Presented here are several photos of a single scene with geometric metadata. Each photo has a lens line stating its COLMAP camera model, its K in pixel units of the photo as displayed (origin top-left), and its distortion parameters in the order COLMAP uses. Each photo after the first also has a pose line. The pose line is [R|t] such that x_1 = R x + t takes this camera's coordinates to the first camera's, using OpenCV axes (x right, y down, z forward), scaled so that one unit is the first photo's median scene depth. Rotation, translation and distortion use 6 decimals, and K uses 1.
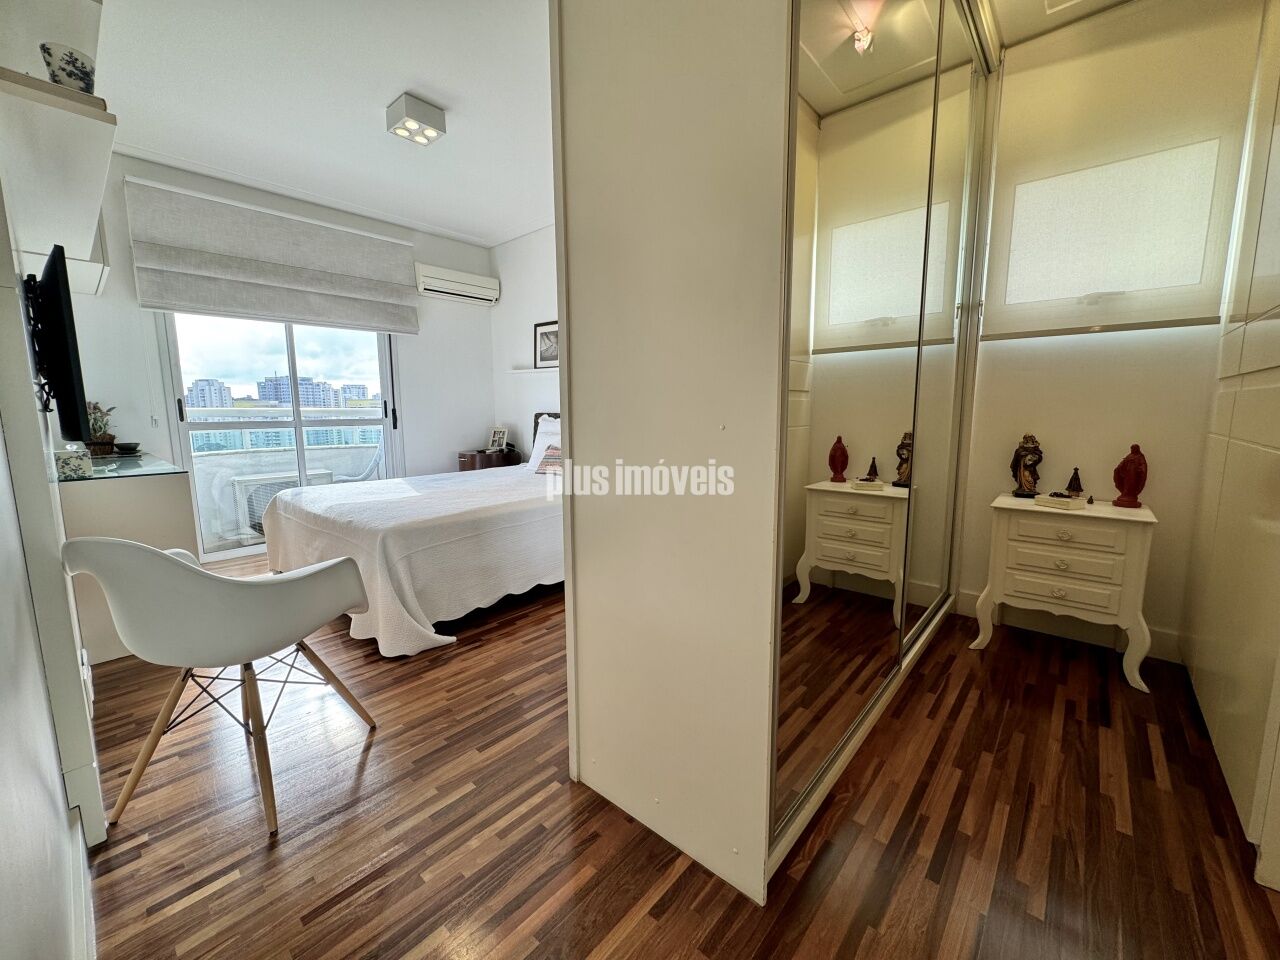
lens RADIAL K [[508.9, 0, 639.7], [0, 508.9, 478.9], [0, 0, 1]] dist [-0.002709, -0.000085]
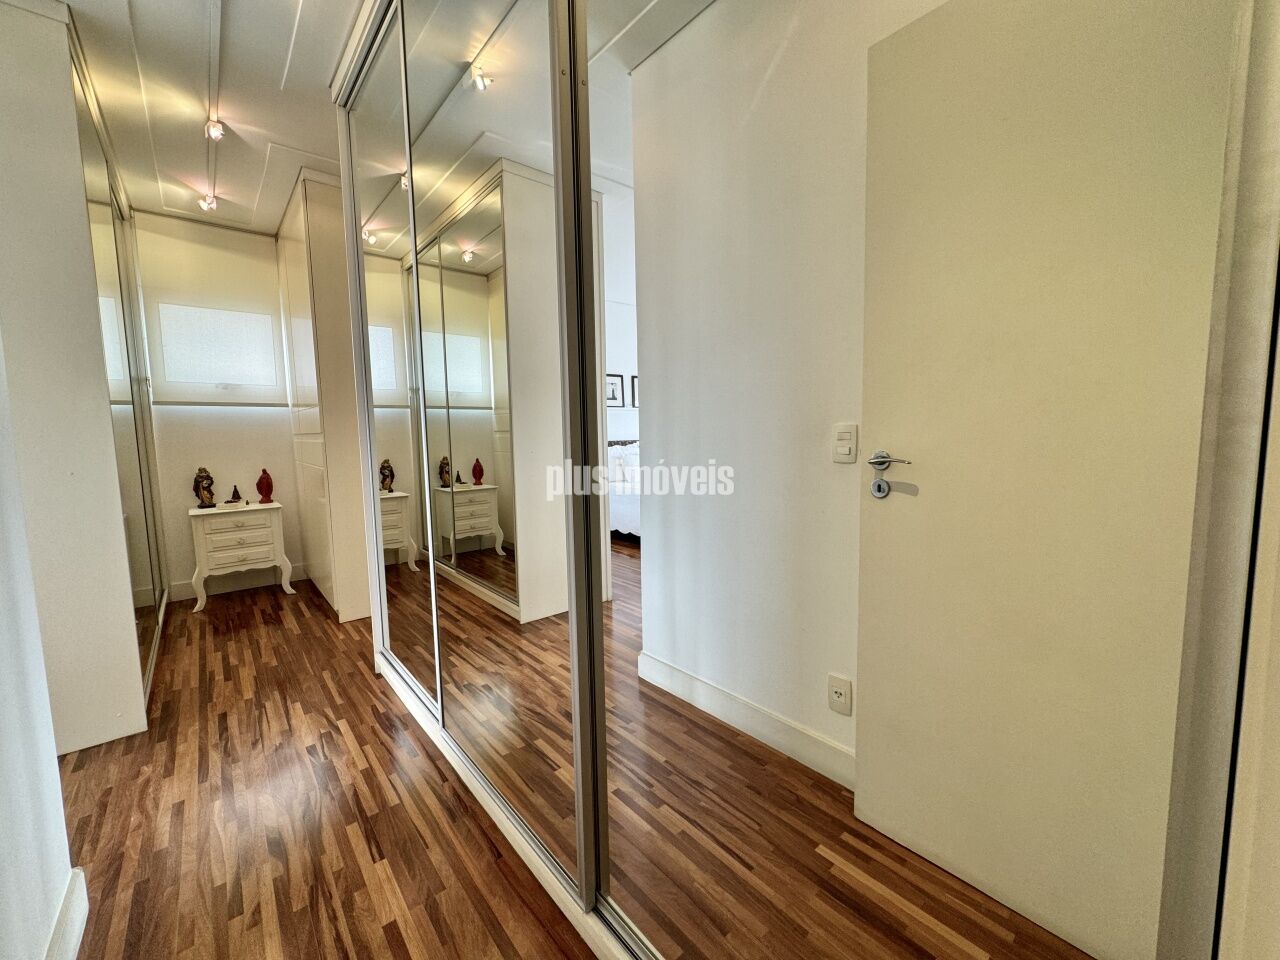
lens RADIAL K [[508.9, 0, 639.7], [0, 508.9, 478.9], [0, 0, 1]] dist [-0.002709, -0.000085]
pose [[0.139082, -0.089791, 0.986202, -0.652321], [0.149772, 0.986332, 0.068680, 0.045971], [-0.978889, 0.138153, 0.150629, -0.604620]]
